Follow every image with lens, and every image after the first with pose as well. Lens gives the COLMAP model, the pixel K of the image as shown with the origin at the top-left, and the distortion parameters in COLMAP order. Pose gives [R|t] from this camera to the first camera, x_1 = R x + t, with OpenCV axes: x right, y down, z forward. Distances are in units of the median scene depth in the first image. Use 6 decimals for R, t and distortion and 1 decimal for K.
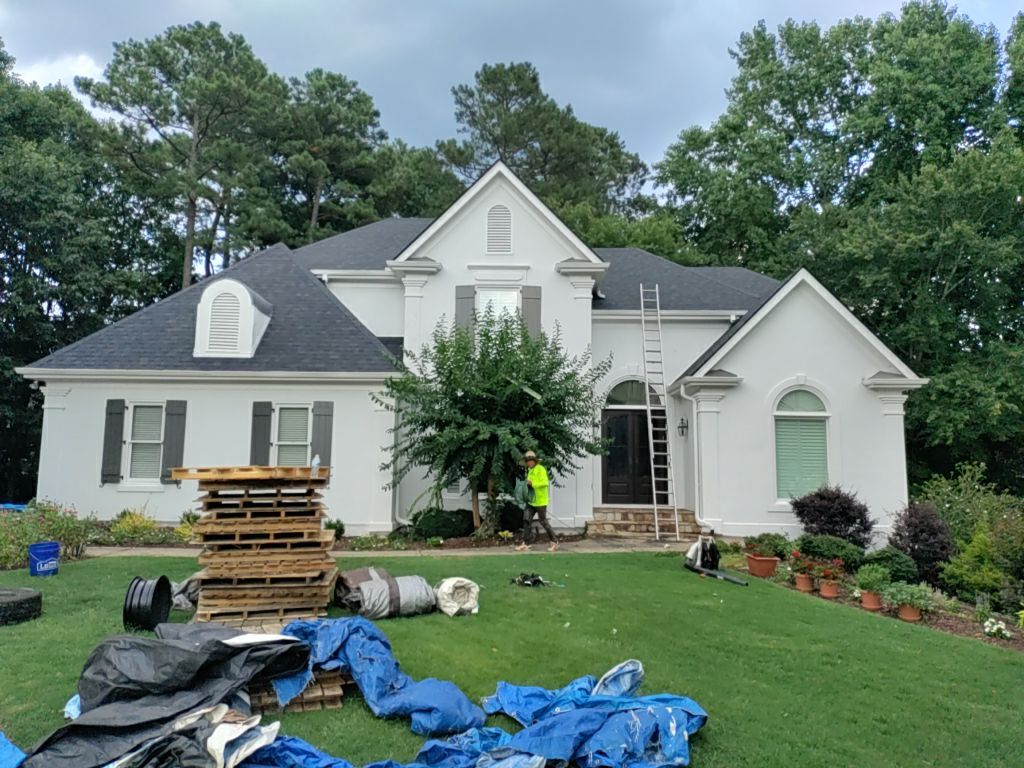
lens RADIAL K [[726.5, 0, 512.0], [0, 726.5, 384.0], [0, 0, 1]] dist [0.024075, -0.003173]
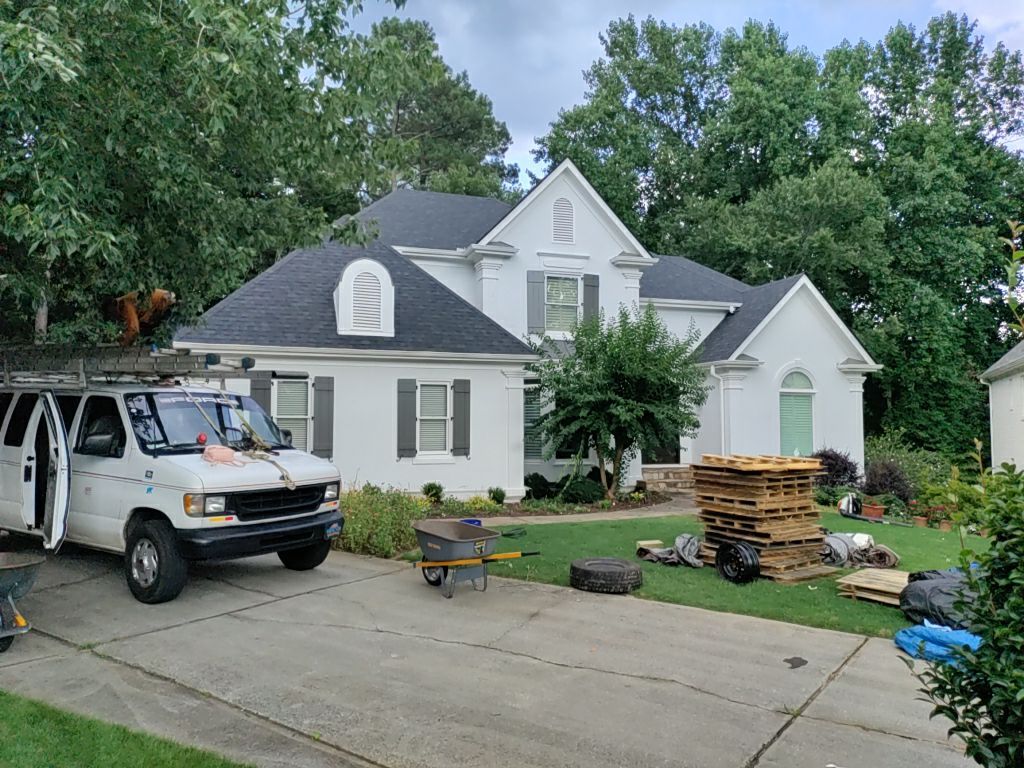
lens RADIAL K [[726.5, 0, 512.0], [0, 726.5, 384.0], [0, 0, 1]] dist [0.024075, -0.003173]
pose [[0.949822, 0.009199, 0.312656, -0.467586], [-0.030492, 0.997530, 0.063284, -0.035512], [-0.311302, -0.069642, 0.947756, -0.043011]]
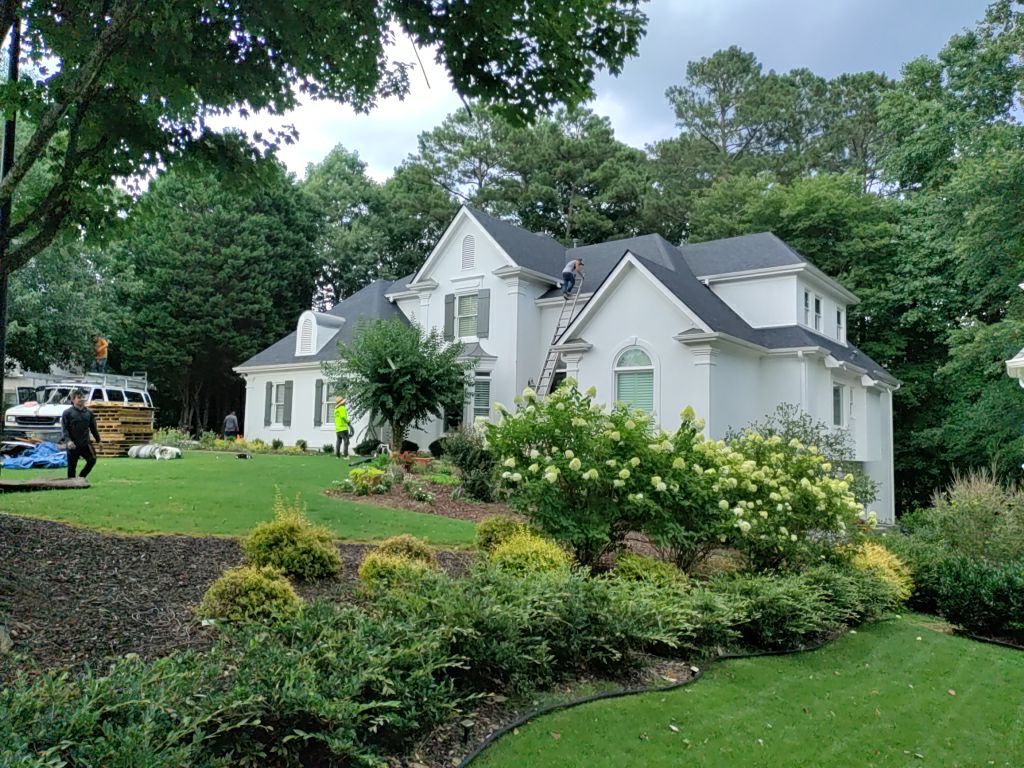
lens RADIAL K [[726.5, 0, 512.0], [0, 726.5, 384.0], [0, 0, 1]] dist [0.024075, -0.003173]
pose [[0.803352, -0.042372, -0.593995, 0.970539], [0.064818, 0.997761, 0.016489, 0.033436], [0.591966, -0.051748, 0.804300, -0.136244]]
